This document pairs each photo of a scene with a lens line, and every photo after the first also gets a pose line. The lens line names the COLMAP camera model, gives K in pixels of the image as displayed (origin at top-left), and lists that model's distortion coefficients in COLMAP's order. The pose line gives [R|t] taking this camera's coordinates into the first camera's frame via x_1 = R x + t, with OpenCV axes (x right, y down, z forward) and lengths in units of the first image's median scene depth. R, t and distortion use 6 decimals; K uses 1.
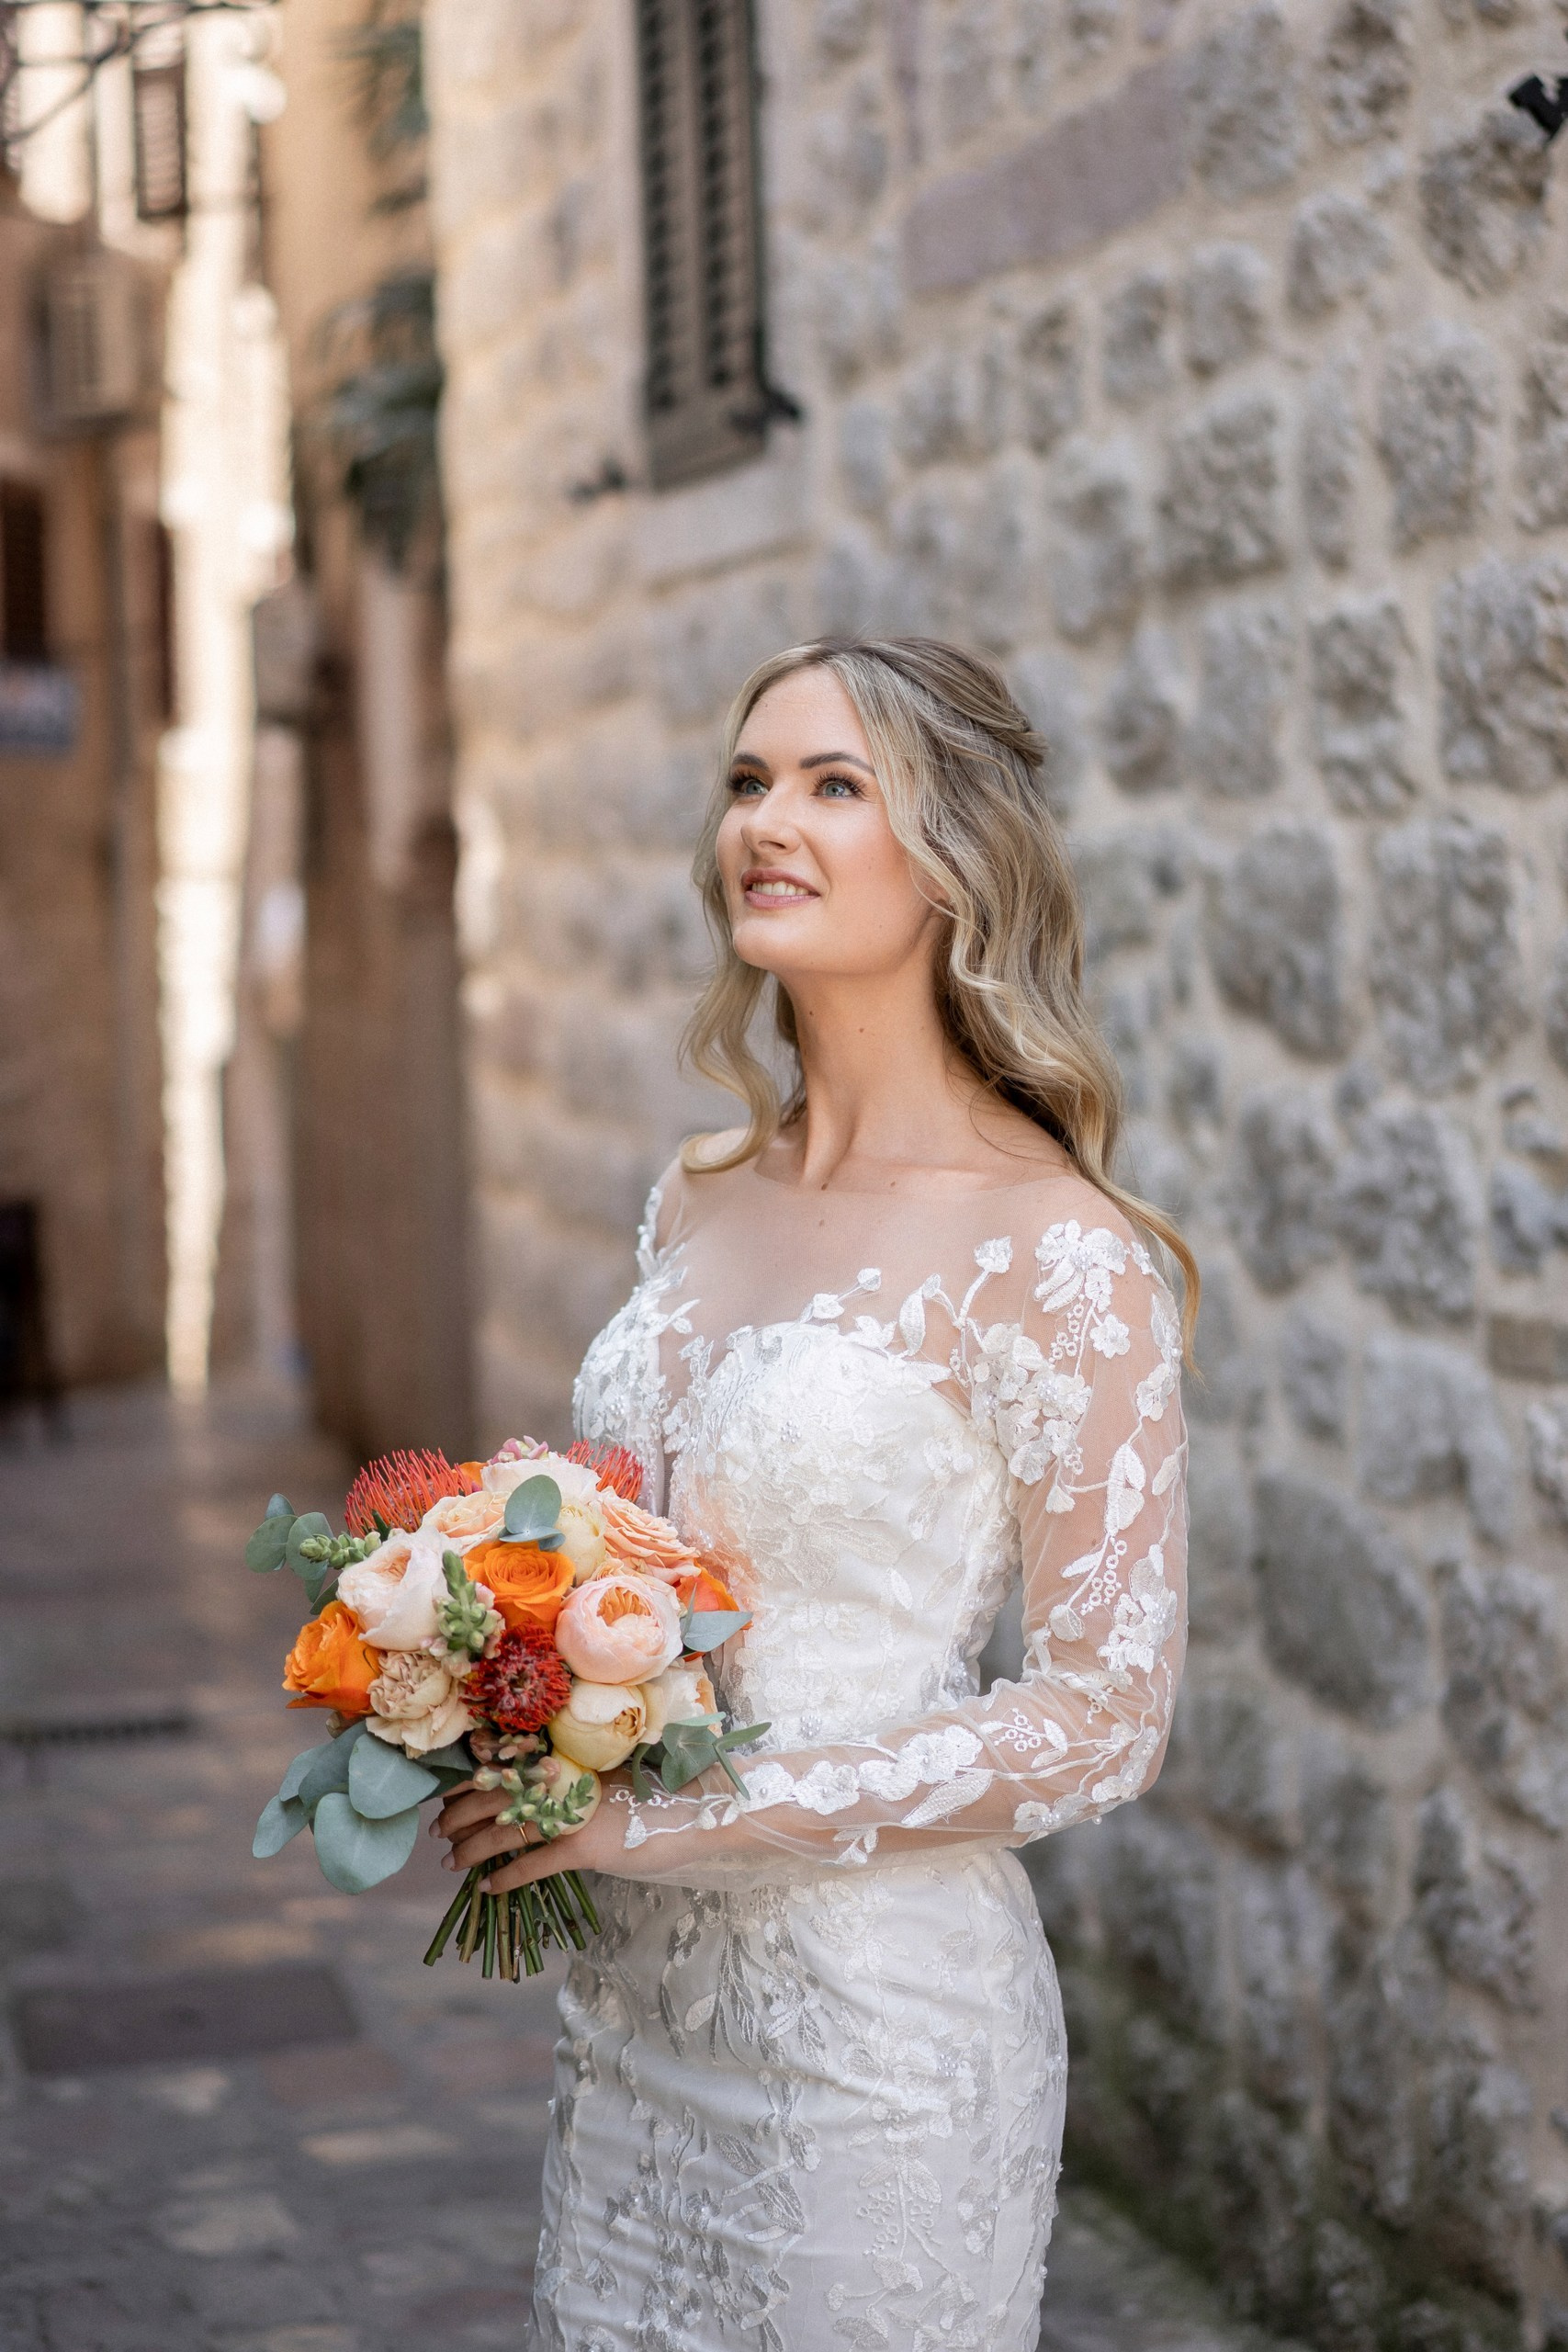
lens RADIAL K [[4119.0, 0, 783.7], [0, 4119.0, 1181.4], [0, 0, 1]] dist [0.035533, 0.000000]
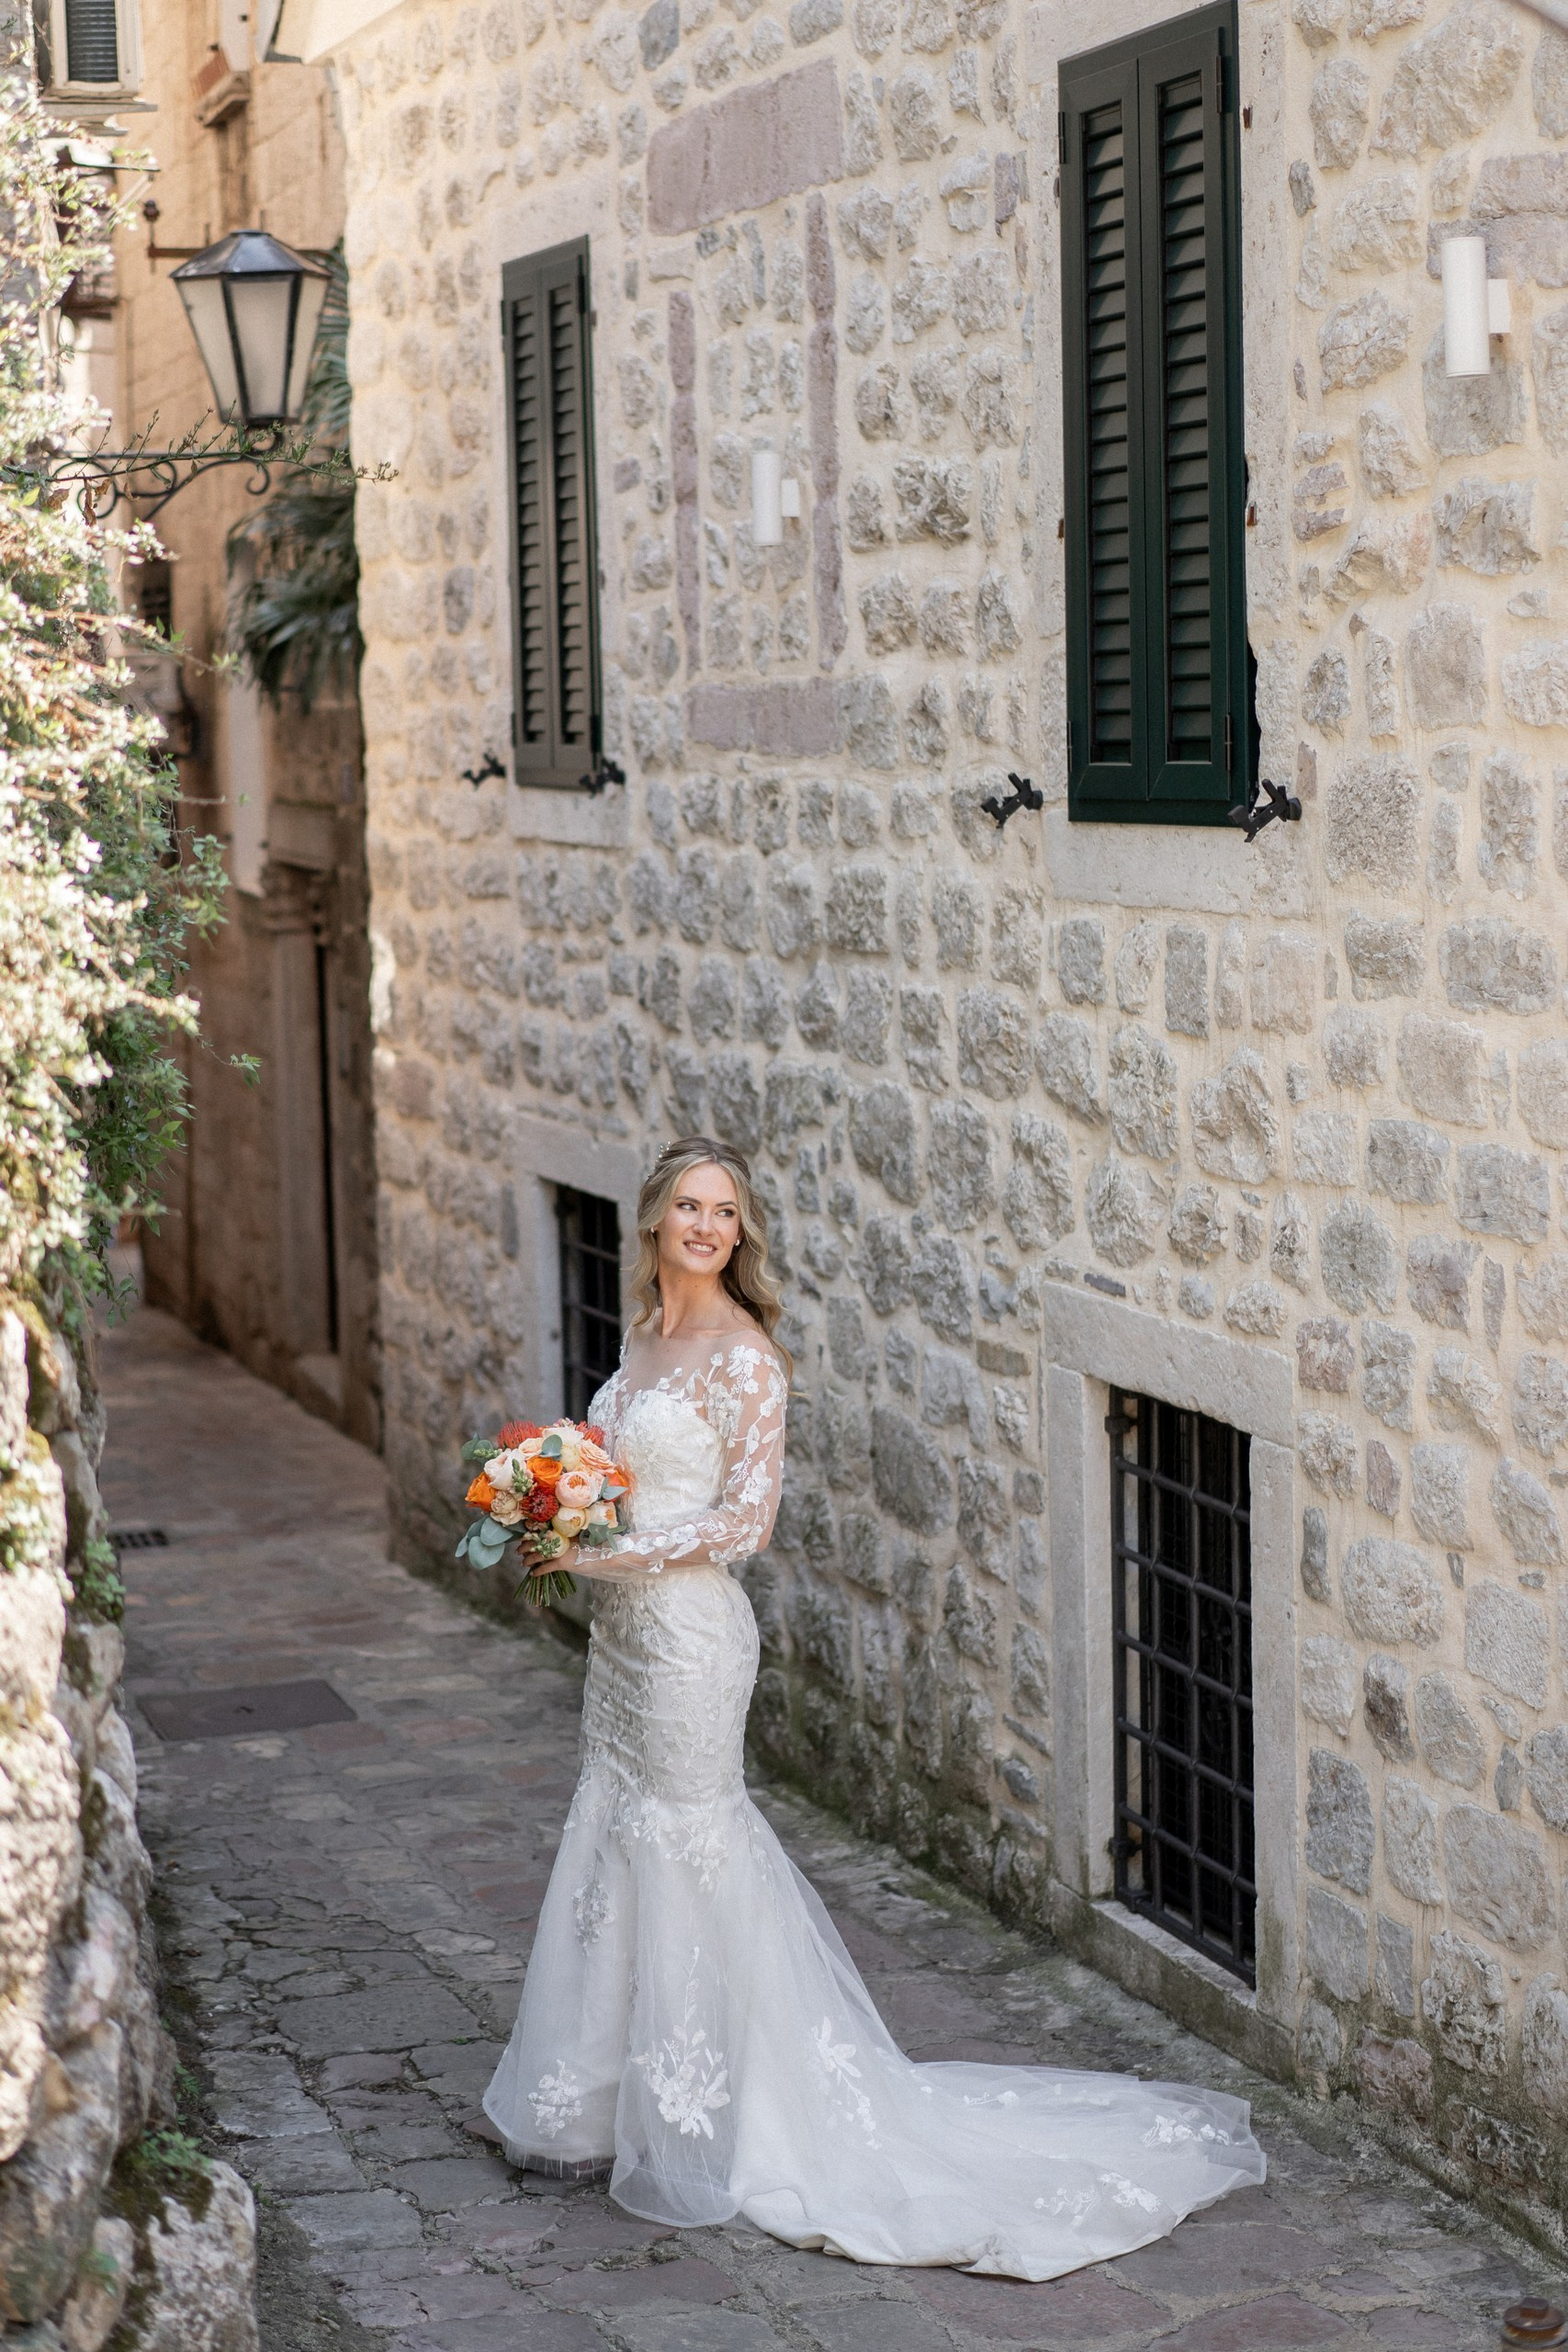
lens RADIAL K [[4119.0, 0, 783.2], [0, 4119.0, 1174.1], [0, 0, 1]] dist [0.035533, 0.000000]
pose [[0.996989, 0.004263, 0.077422, -0.082444], [-0.007533, 0.999090, 0.041988, -0.125816], [-0.077172, -0.042445, 0.996114, -0.976580]]
